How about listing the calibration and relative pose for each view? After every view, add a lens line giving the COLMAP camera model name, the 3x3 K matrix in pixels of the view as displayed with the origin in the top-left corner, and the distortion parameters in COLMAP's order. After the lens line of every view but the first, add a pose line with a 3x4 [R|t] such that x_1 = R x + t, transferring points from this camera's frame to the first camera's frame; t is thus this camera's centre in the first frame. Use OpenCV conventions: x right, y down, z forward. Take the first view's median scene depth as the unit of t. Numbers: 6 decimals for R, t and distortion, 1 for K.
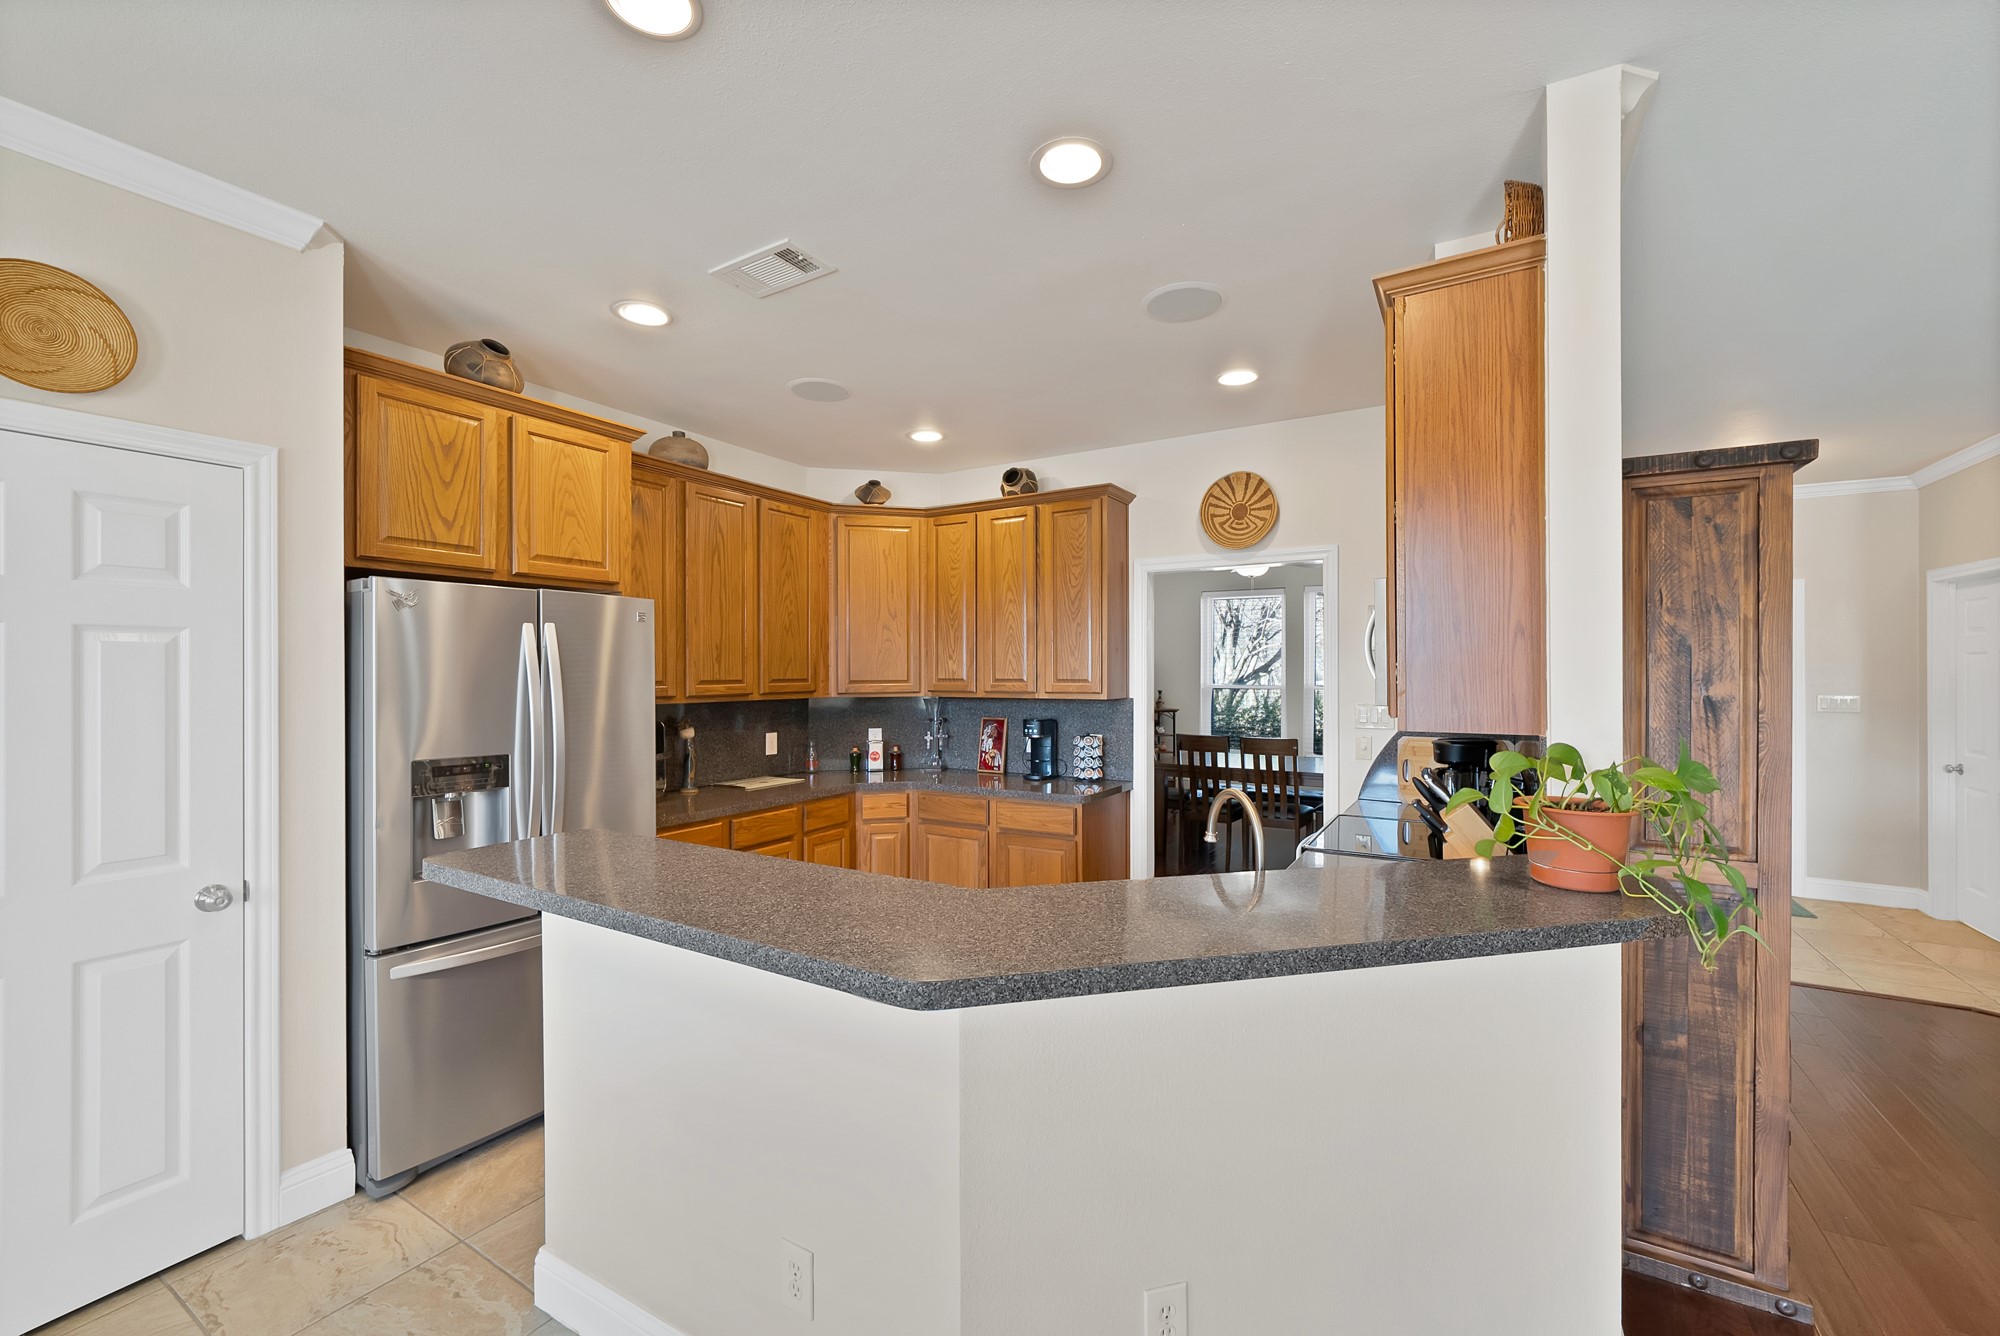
lens RADIAL K [[803.5, 0, 992.7], [0, 803.5, 670.5], [0, 0, 1]] dist [-0.010374, 0.000949]
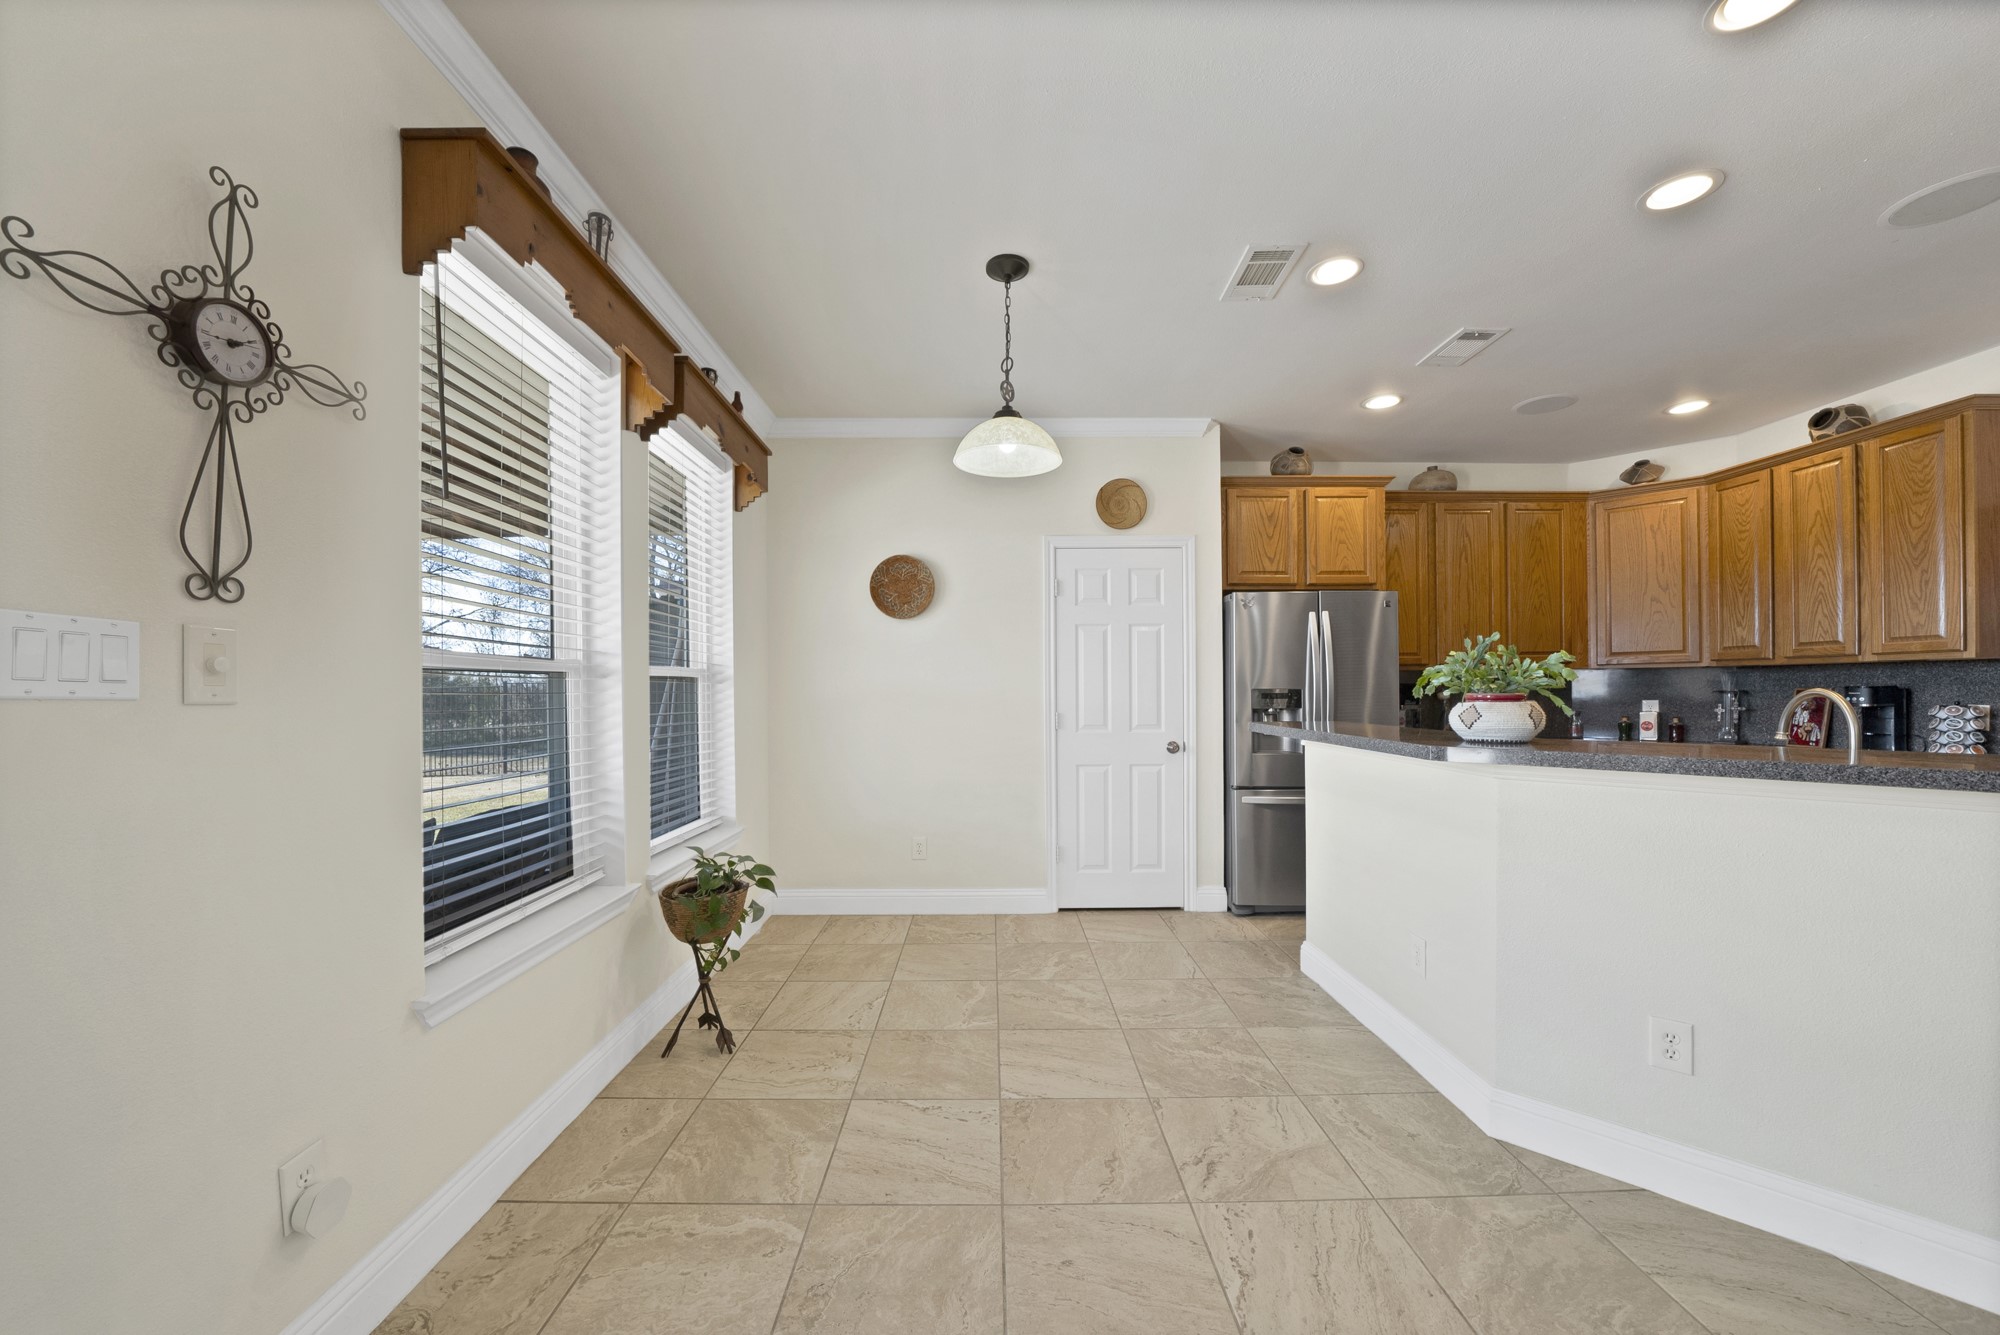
lens RADIAL K [[720.4, 0, 989.0], [0, 720.4, 682.5], [0, 0, 1]] dist [-0.017536, 0.000287]
pose [[0.517737, -0.007916, -0.855503, 0.237852], [0.003794, 0.999969, -0.006957, 0.065159], [0.855532, 0.000356, 0.517750, -0.240561]]
